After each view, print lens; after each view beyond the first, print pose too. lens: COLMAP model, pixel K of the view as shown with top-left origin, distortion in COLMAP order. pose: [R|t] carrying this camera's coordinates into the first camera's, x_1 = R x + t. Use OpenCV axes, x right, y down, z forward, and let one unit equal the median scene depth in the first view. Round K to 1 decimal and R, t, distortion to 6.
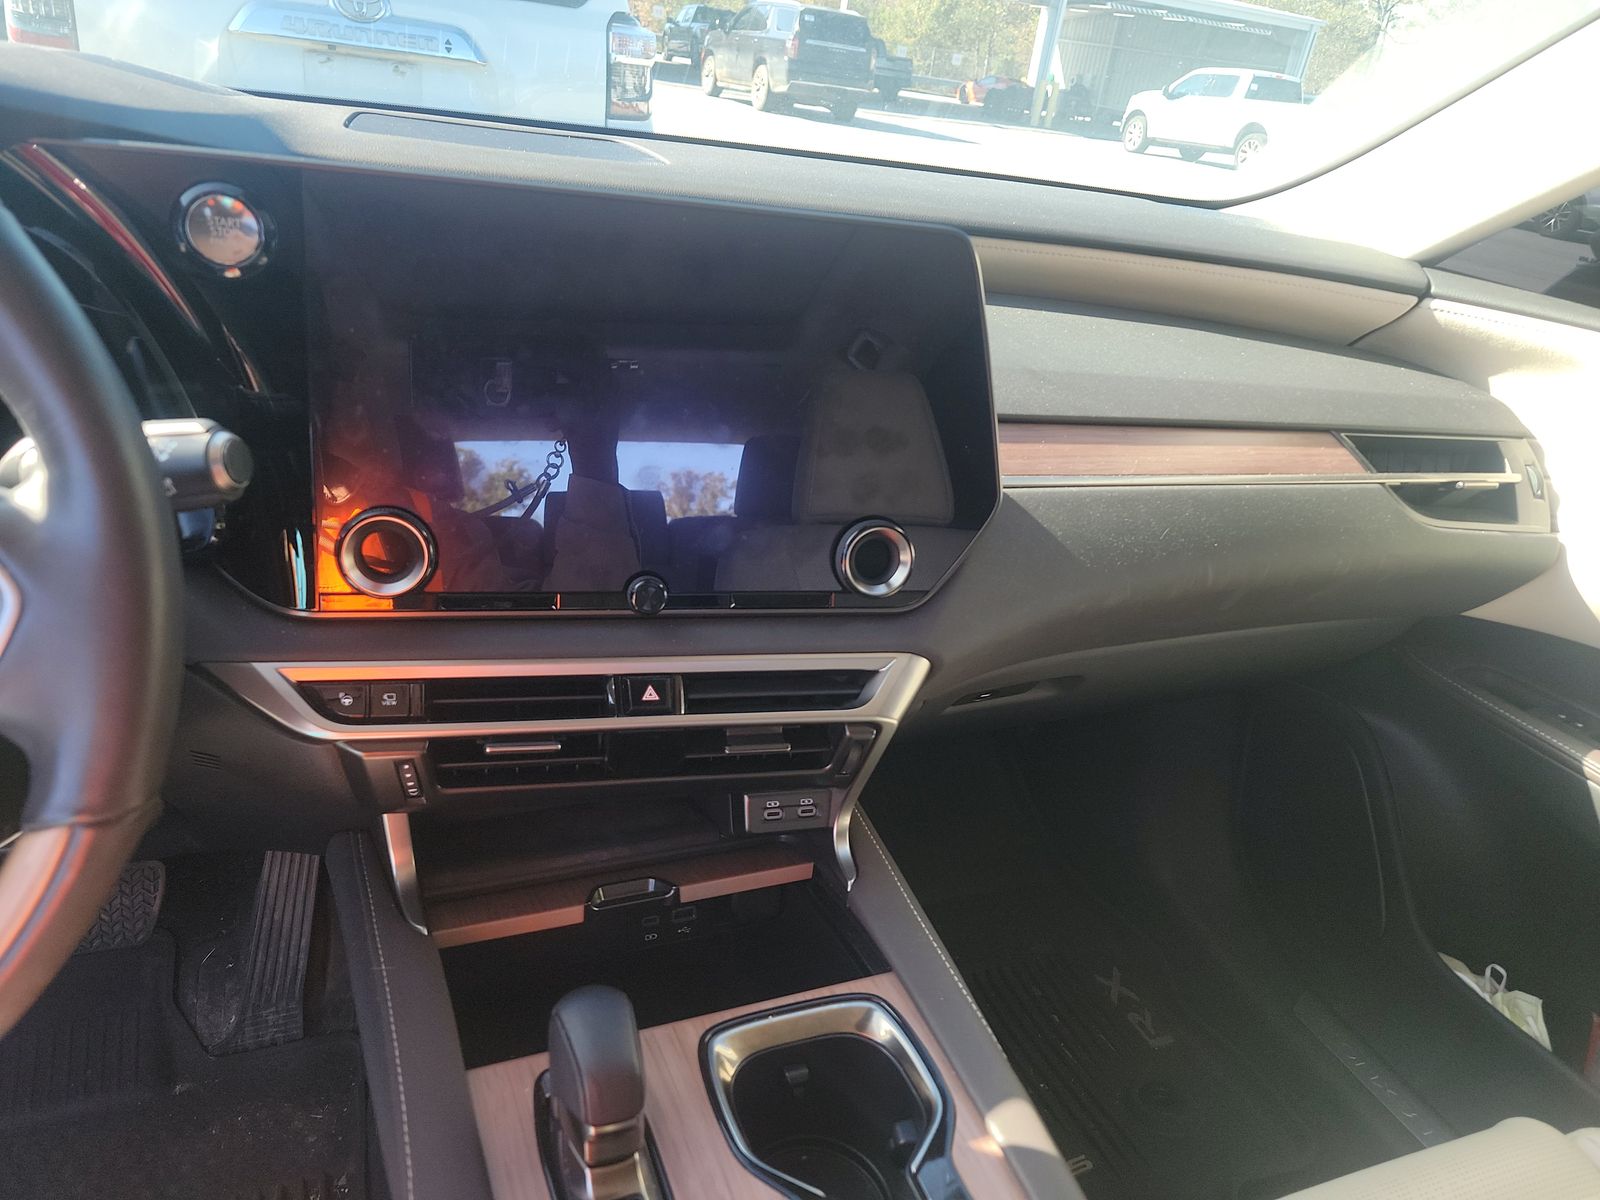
lens RADIAL K [[1120.0, 0, 792.9], [0, 1120.0, 624.7], [0, 0, 1]] dist [0.071891, -0.070057]
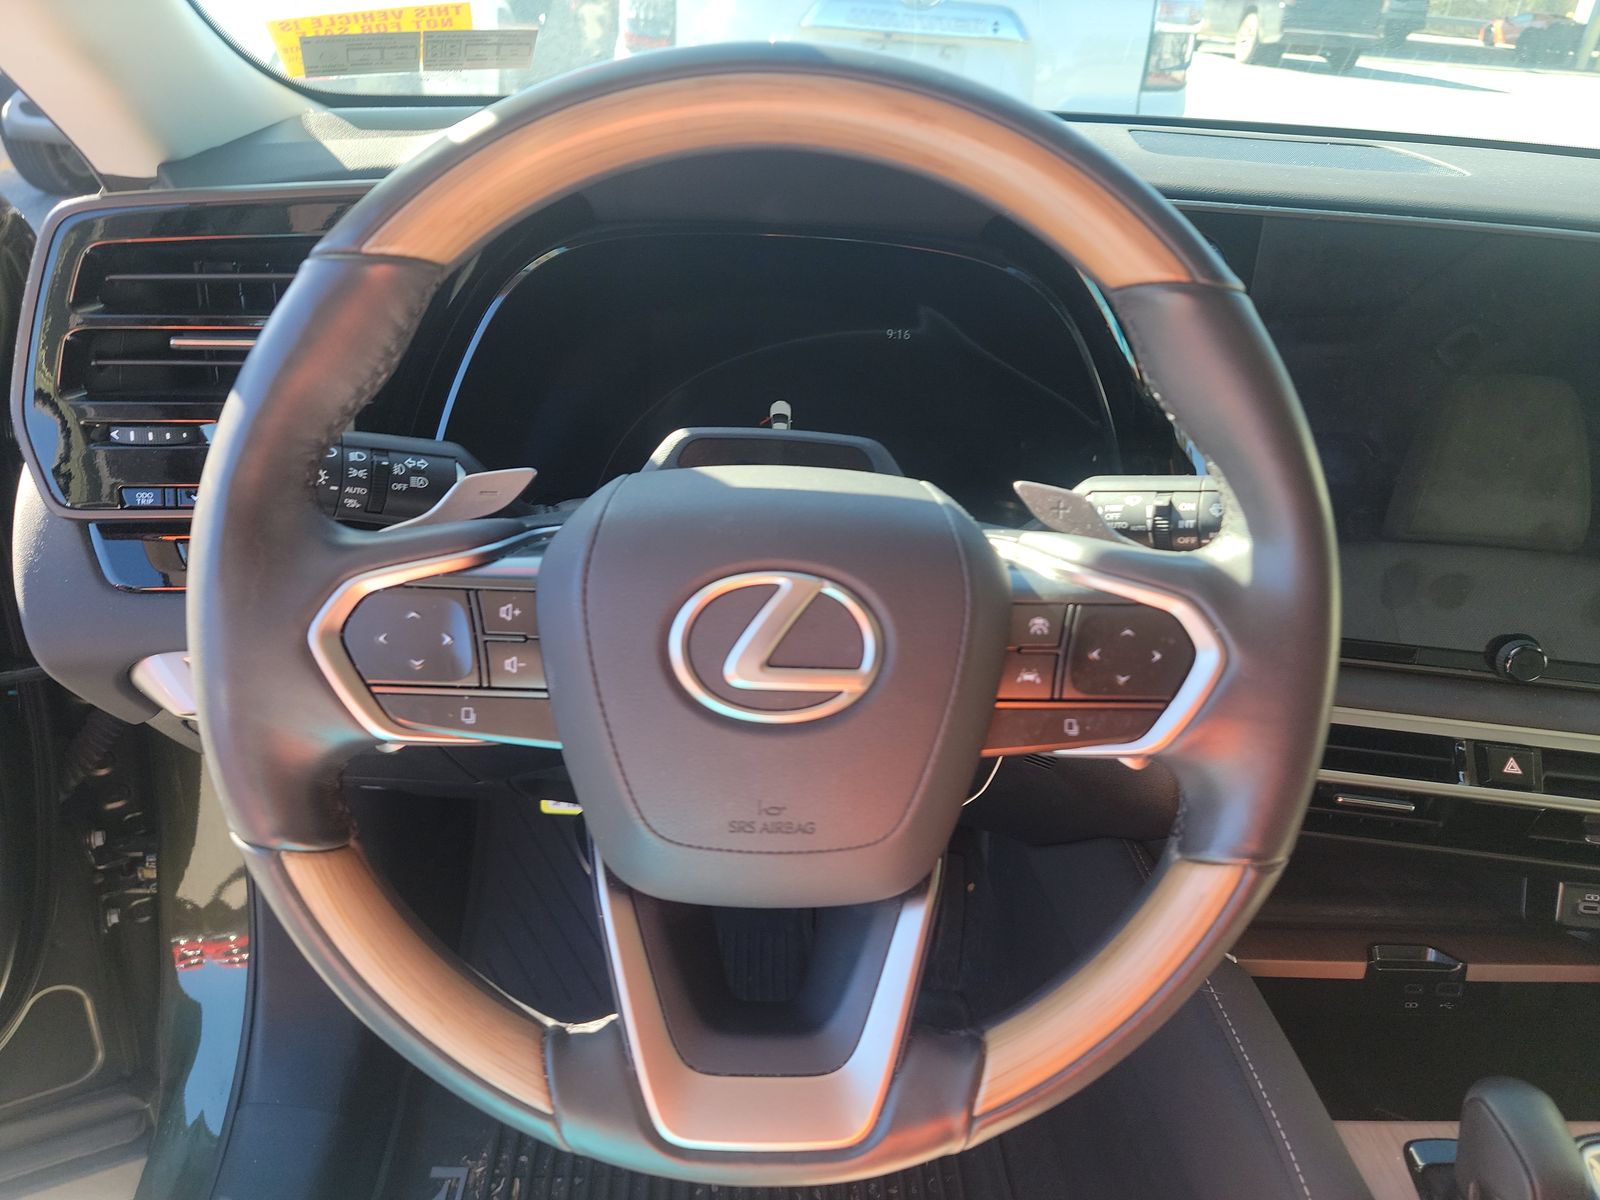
lens RADIAL K [[1120.0, 0, 792.9], [0, 1120.0, 624.7], [0, 0, 1]] dist [0.071891, -0.070057]
pose [[0.932452, 0.124415, -0.339196, -0.335575], [-0.115819, 0.992225, 0.045556, -0.026042], [0.342227, -0.003194, 0.939612, -0.085786]]
